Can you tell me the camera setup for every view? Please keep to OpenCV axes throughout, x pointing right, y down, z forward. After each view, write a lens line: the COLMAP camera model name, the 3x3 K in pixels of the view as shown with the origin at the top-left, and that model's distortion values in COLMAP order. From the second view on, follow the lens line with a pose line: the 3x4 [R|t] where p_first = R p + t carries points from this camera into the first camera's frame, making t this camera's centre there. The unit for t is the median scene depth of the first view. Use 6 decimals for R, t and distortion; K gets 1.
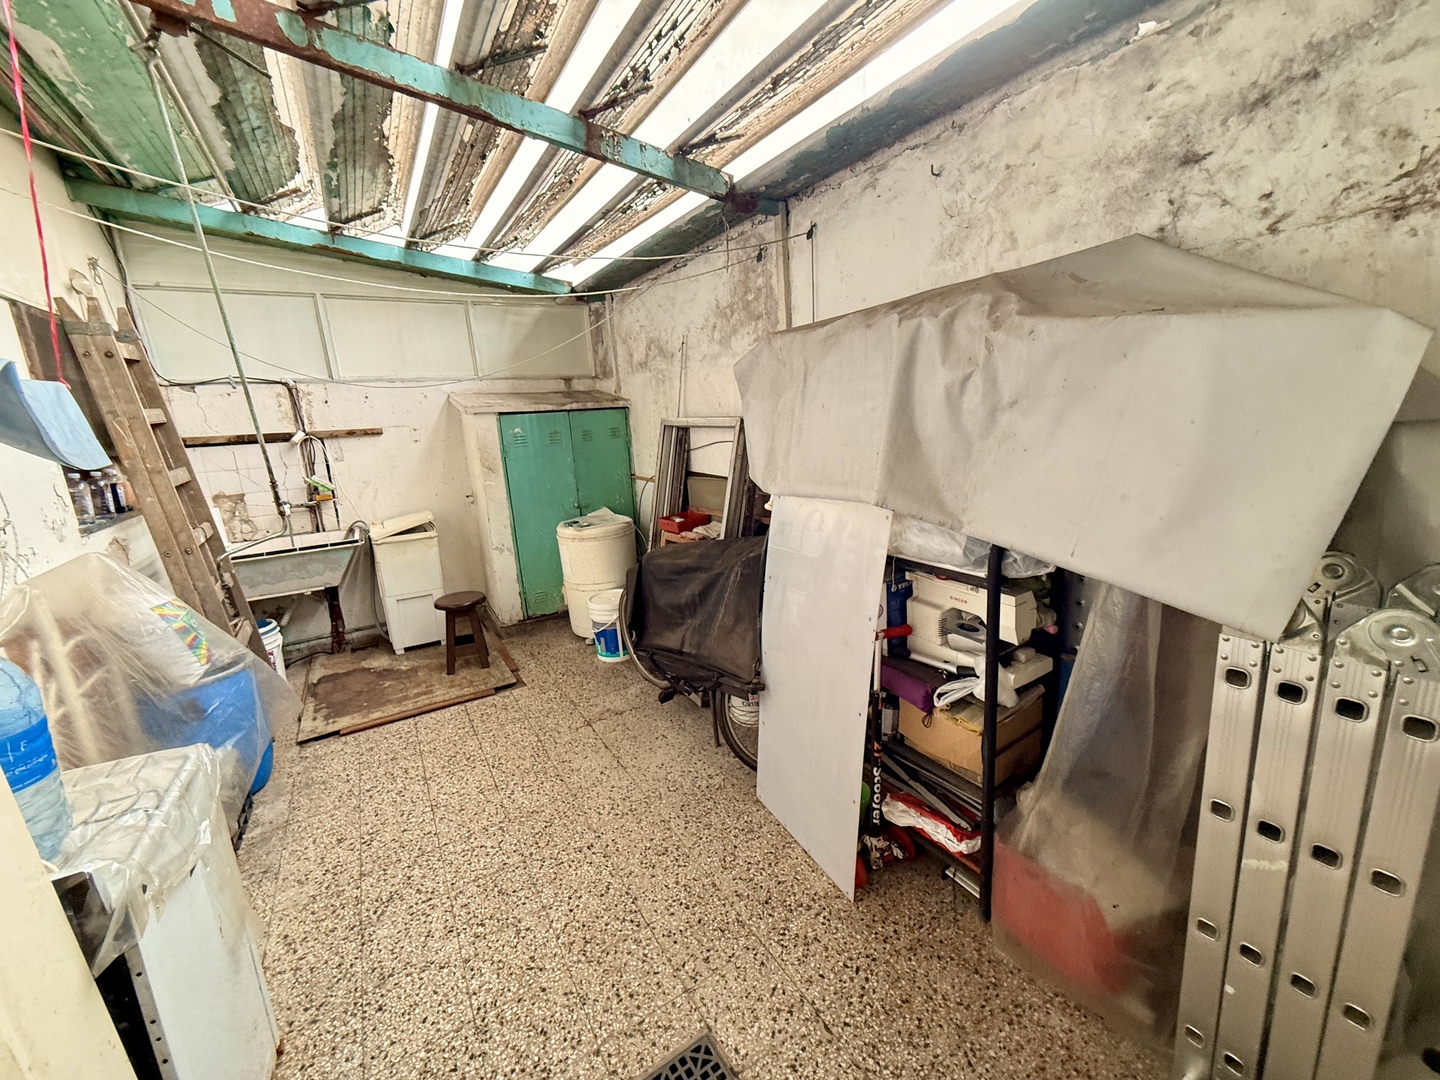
lens RADIAL K [[572.6, 0, 726.3], [0, 572.6, 540.2], [0, 0, 1]] dist [0.000245, -0.000147]
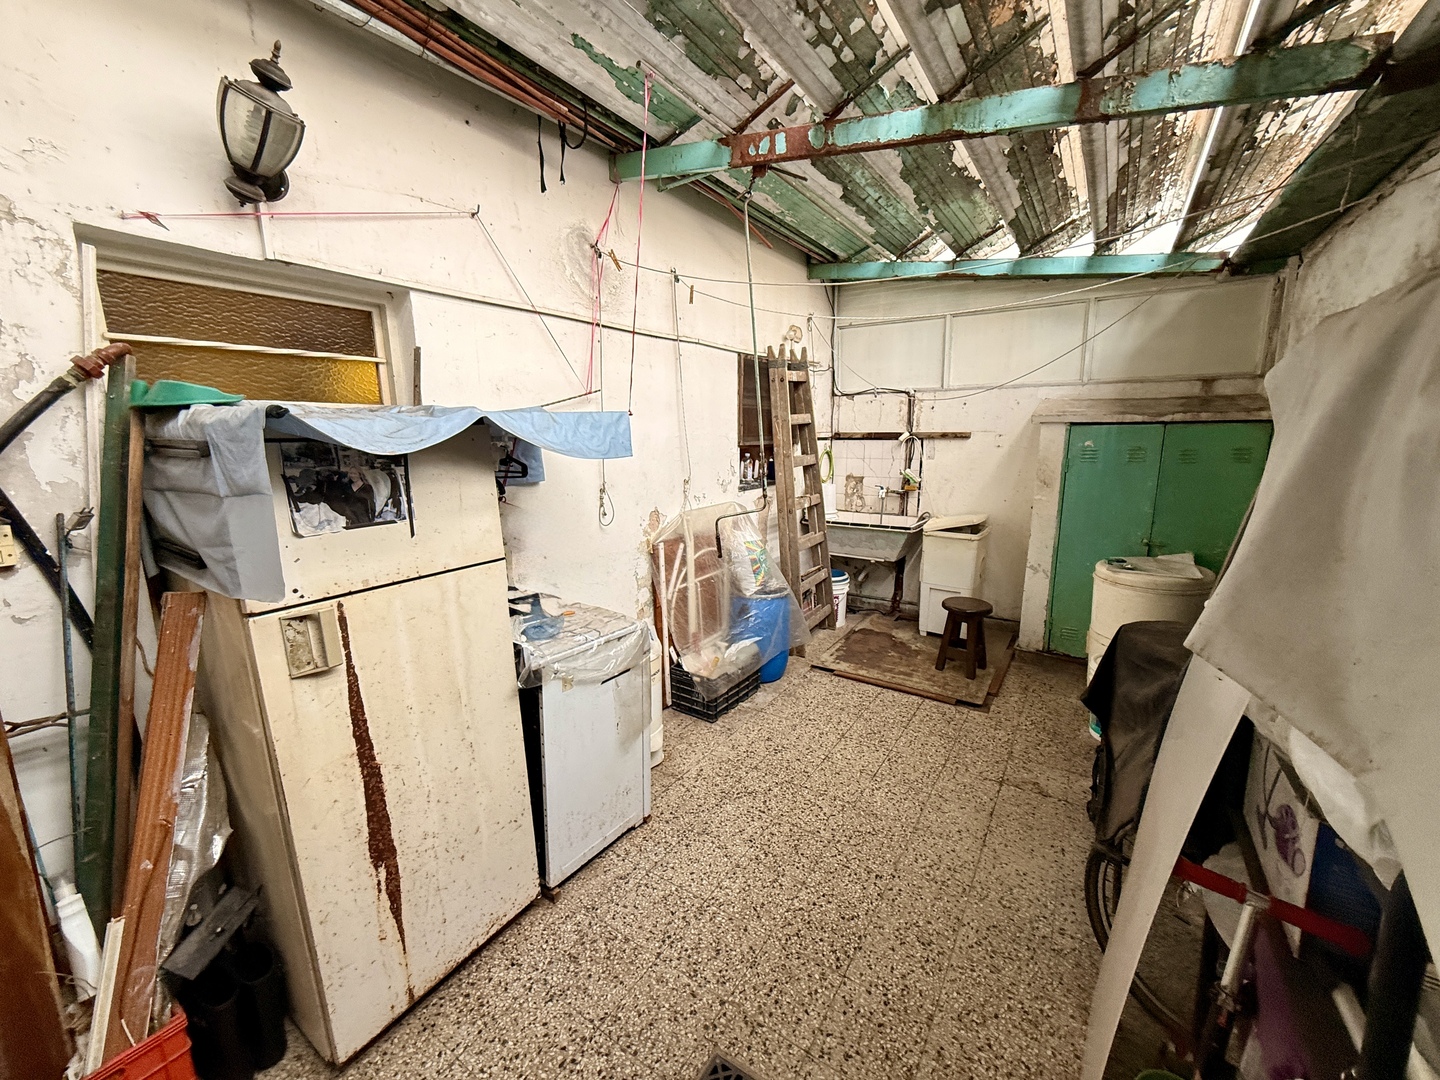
lens RADIAL K [[572.6, 0, 726.3], [0, 572.6, 540.2], [0, 0, 1]] dist [0.000245, -0.000147]
pose [[0.414089, 0.220171, -0.883207, 0.243092], [-0.211256, 0.967057, 0.142027, -0.065163], [0.885382, 0.127771, 0.446960, 0.160446]]
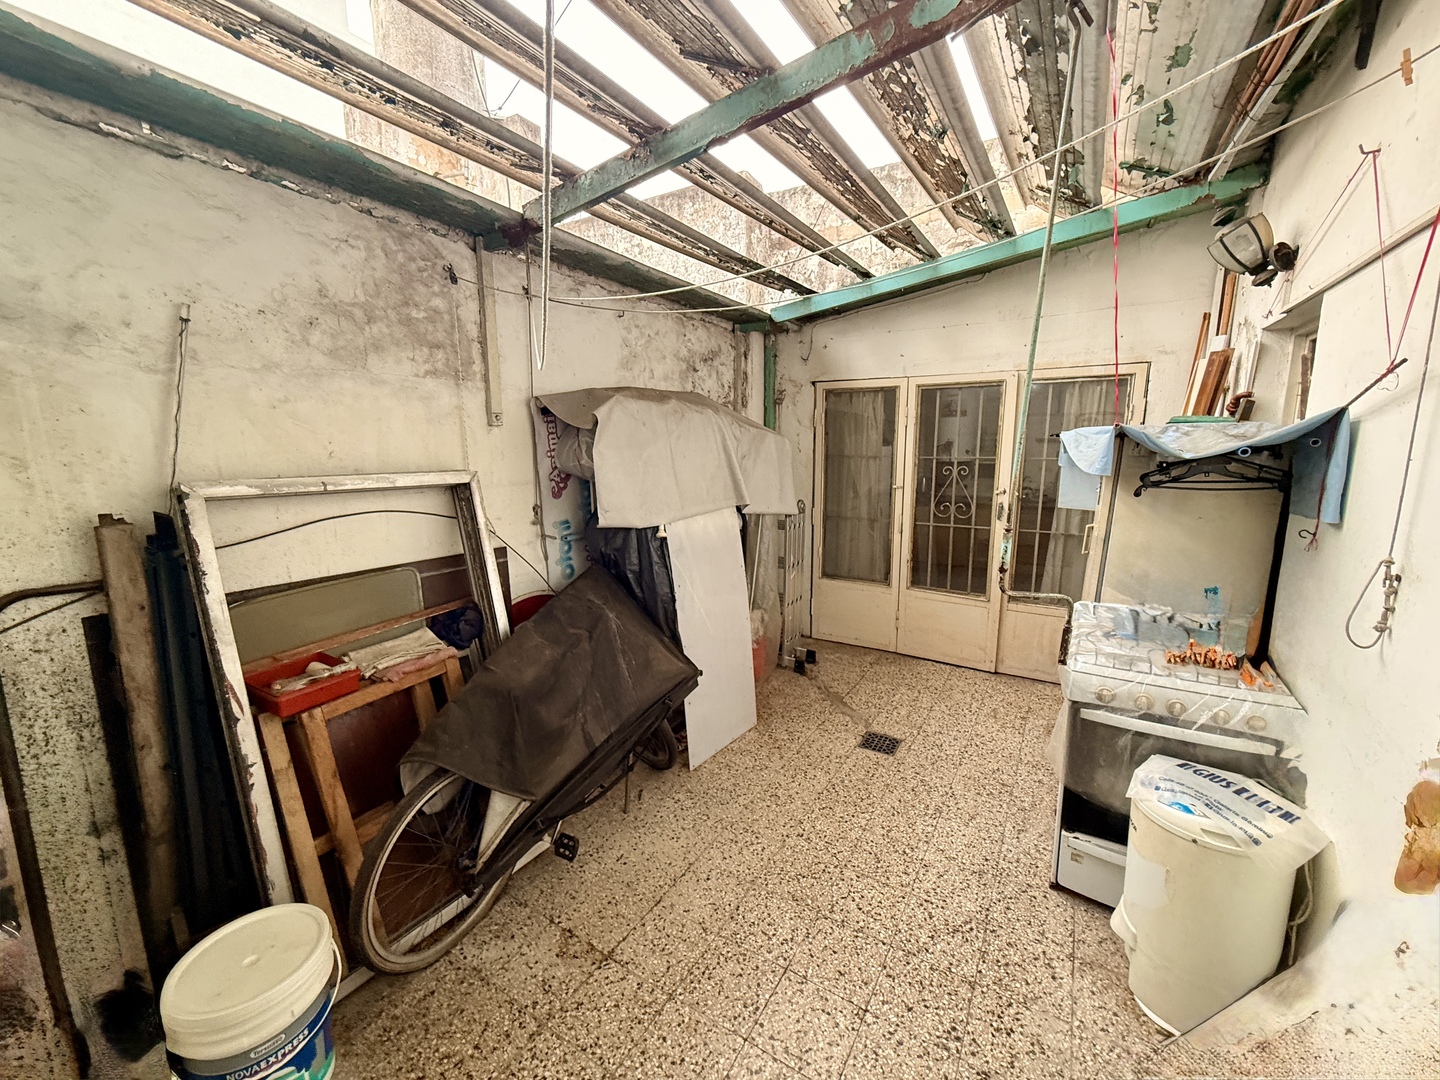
lens RADIAL K [[572.6, 0, 726.3], [0, 572.6, 540.2], [0, 0, 1]] dist [0.000245, -0.000147]
pose [[-0.439000, -0.099147, 0.893000, -0.695083], [0.227428, 0.949264, 0.217198, -0.181071], [-0.869227, 0.298443, -0.394178, 0.866092]]
